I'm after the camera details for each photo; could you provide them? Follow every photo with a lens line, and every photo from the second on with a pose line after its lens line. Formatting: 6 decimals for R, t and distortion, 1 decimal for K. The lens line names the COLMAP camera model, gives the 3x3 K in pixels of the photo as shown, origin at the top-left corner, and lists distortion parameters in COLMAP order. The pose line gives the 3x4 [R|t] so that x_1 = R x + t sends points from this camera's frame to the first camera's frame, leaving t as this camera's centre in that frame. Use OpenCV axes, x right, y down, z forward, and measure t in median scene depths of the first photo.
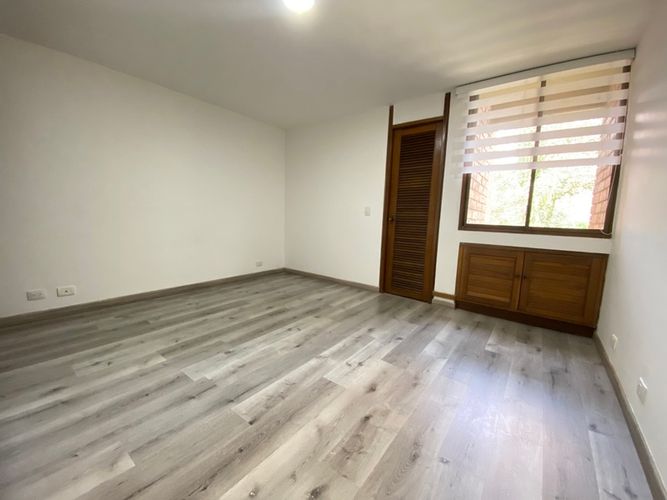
lens RADIAL K [[270.1, 0, 332.8], [0, 270.1, 250.7], [0, 0, 1]] dist [0.034672, -0.025670]
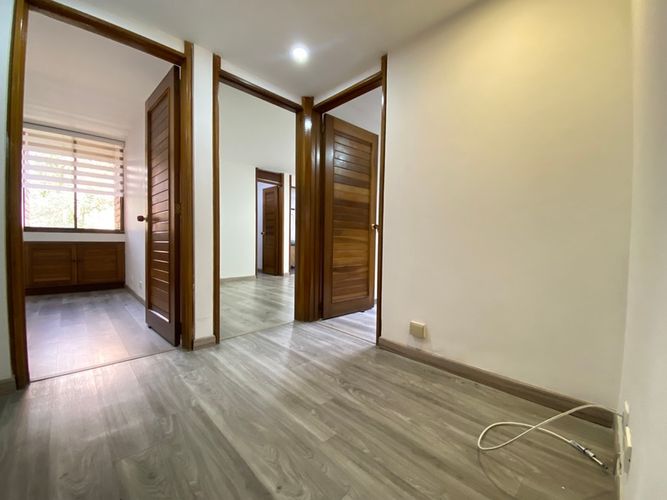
lens RADIAL K [[270.1, 0, 332.8], [0, 270.1, 250.7], [0, 0, 1]] dist [0.034672, -0.025670]
pose [[0.124314, -0.096499, 0.987539, -0.726330], [0.084161, 0.992699, 0.086408, 0.031012], [-0.988667, 0.072370, 0.131528, -0.711812]]
